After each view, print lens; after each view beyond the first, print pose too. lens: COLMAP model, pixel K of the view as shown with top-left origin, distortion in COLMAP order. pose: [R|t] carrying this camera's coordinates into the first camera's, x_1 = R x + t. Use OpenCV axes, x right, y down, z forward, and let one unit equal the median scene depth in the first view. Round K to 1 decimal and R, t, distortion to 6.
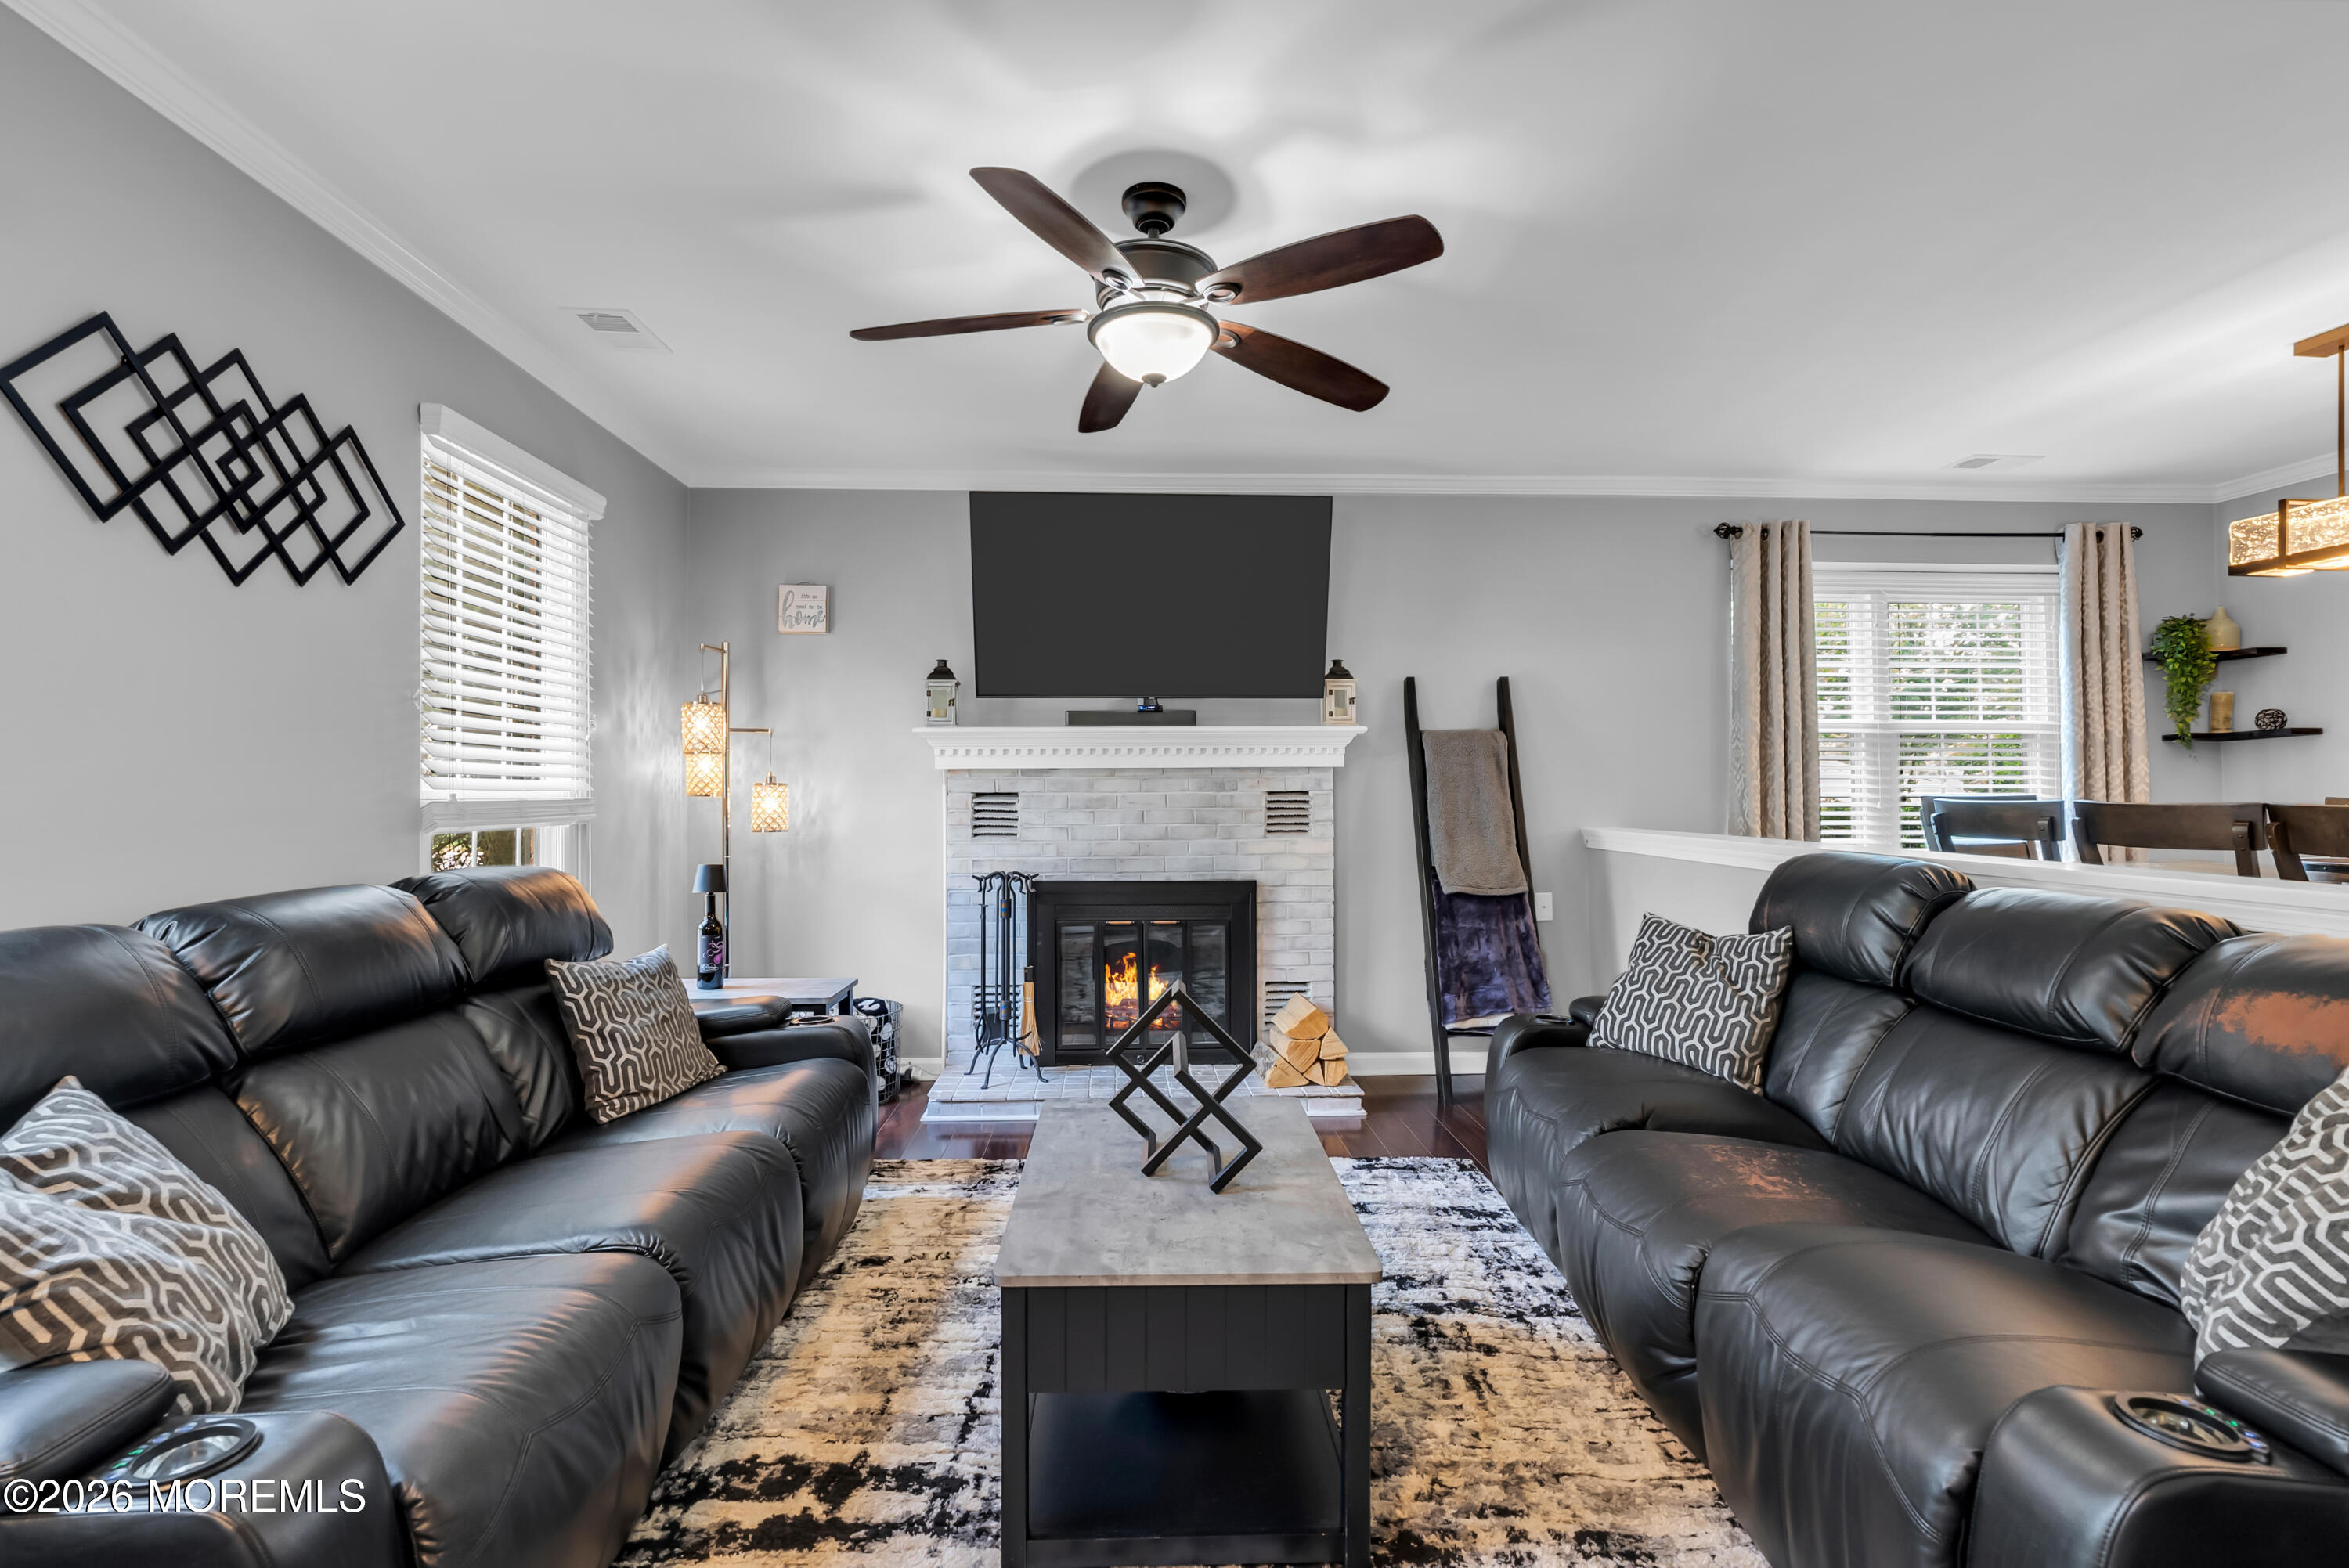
lens RADIAL K [[1066.0, 0, 1170.7], [0, 1066.0, 782.5], [0, 0, 1]] dist [-0.008480, 0.003783]
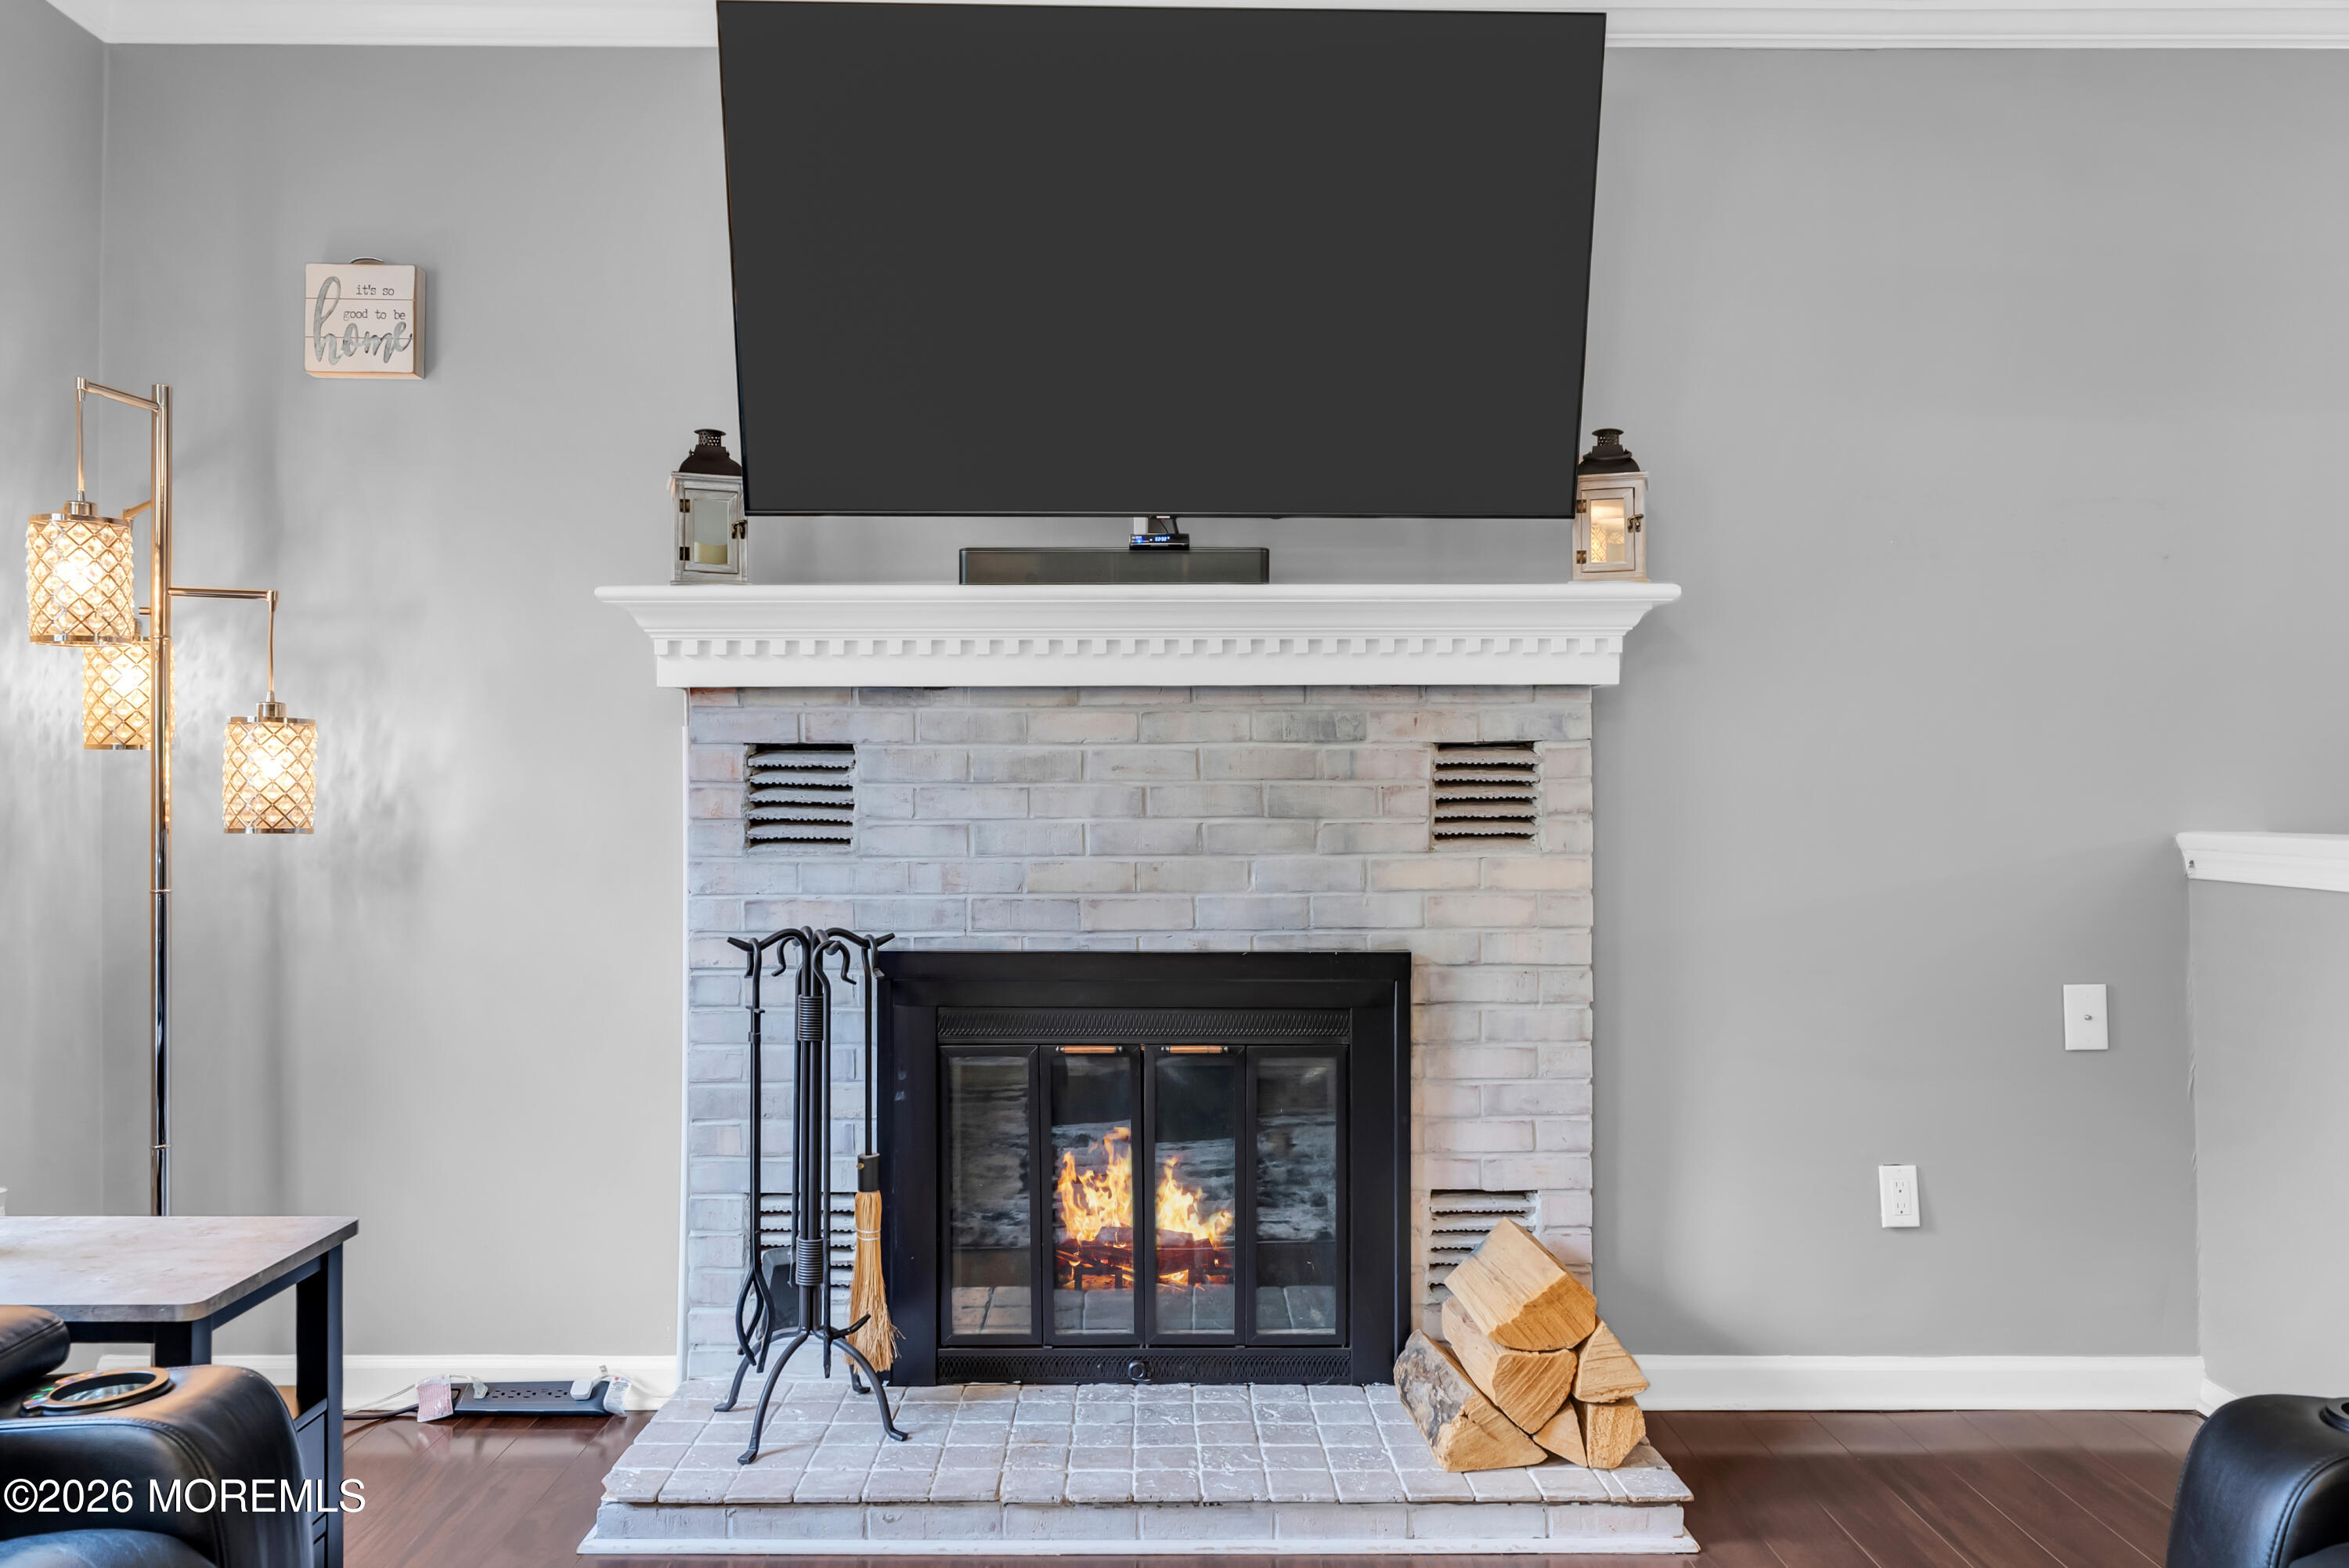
lens RADIAL K [[1677.1, 0, 1165.2], [0, 1677.1, 789.3], [0, 0, 1]] dist [-0.005028, -0.001405]
pose [[0.999387, 0.002989, -0.034893, 0.006325], [-0.002706, 0.999963, 0.008148, 0.023279], [0.034916, -0.008049, 0.999358, 0.349204]]
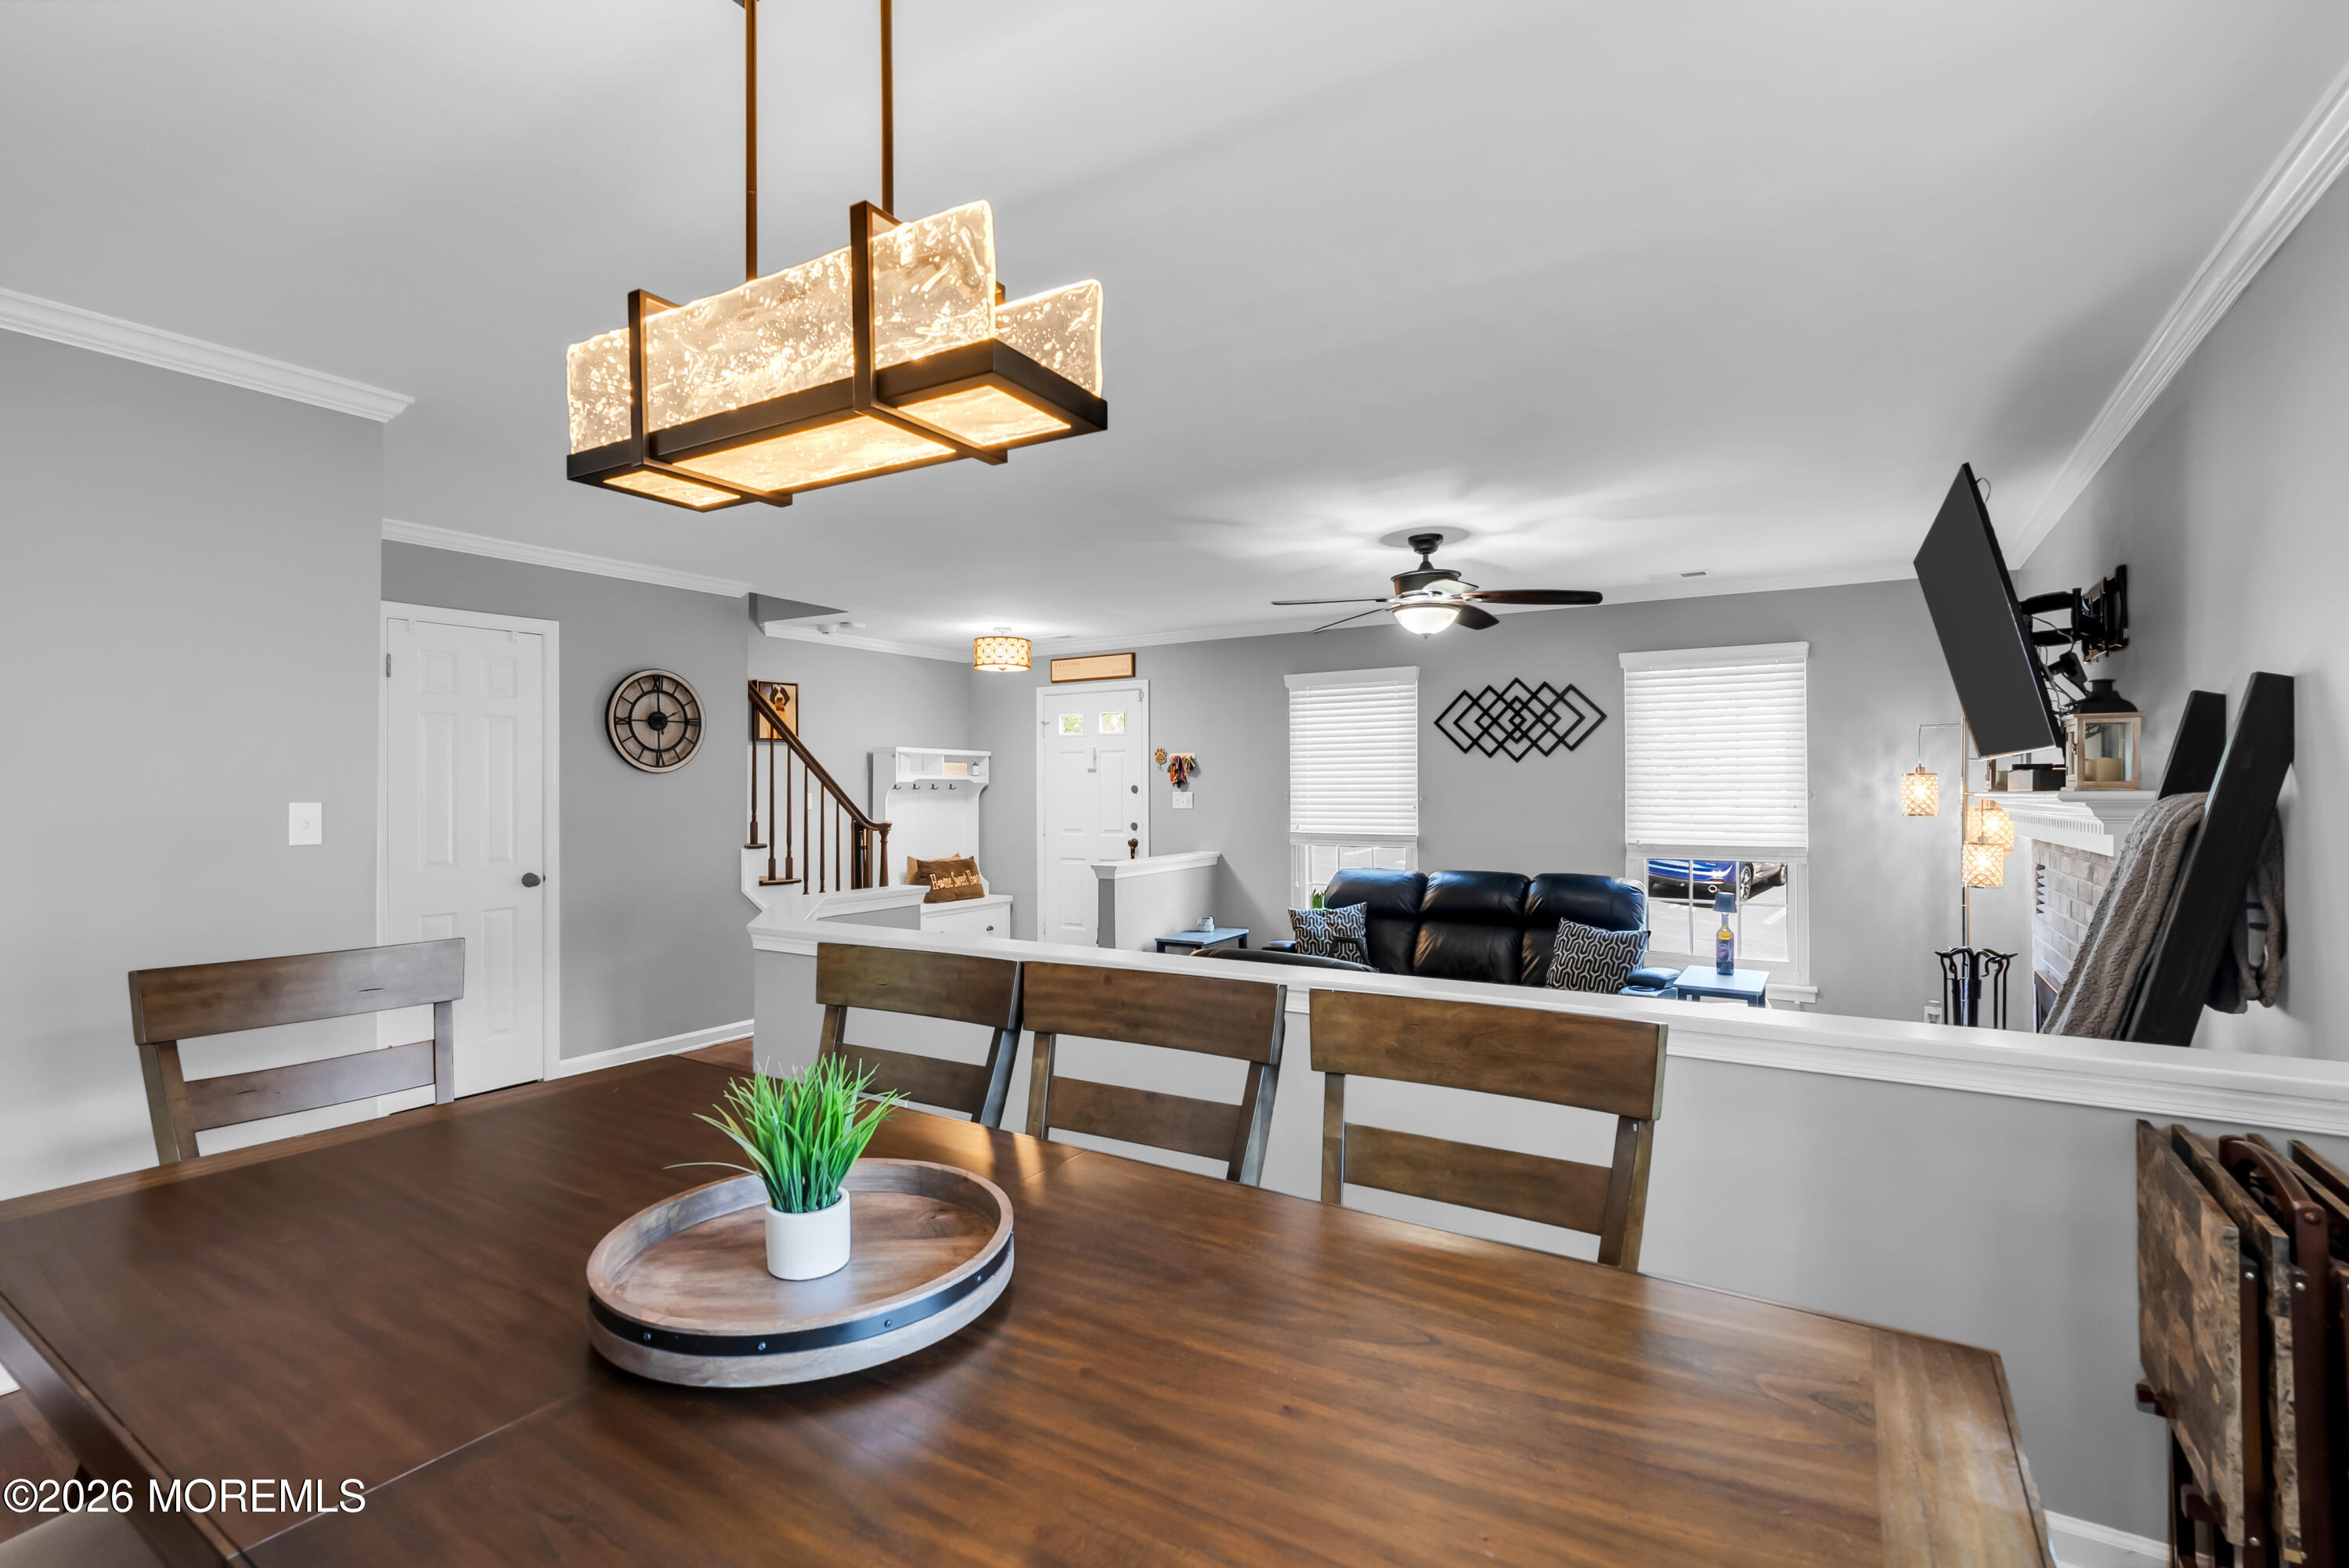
lens RADIAL K [[1066.0, 0, 1168.8], [0, 1066.0, 788.5], [0, 0, 1]] dist [-0.008480, 0.003783]
pose [[-0.571285, 0.002472, -0.820748, 1.010565], [0.011000, 0.999929, -0.004645, -0.059710], [0.820678, -0.011682, -0.571271, 0.963764]]
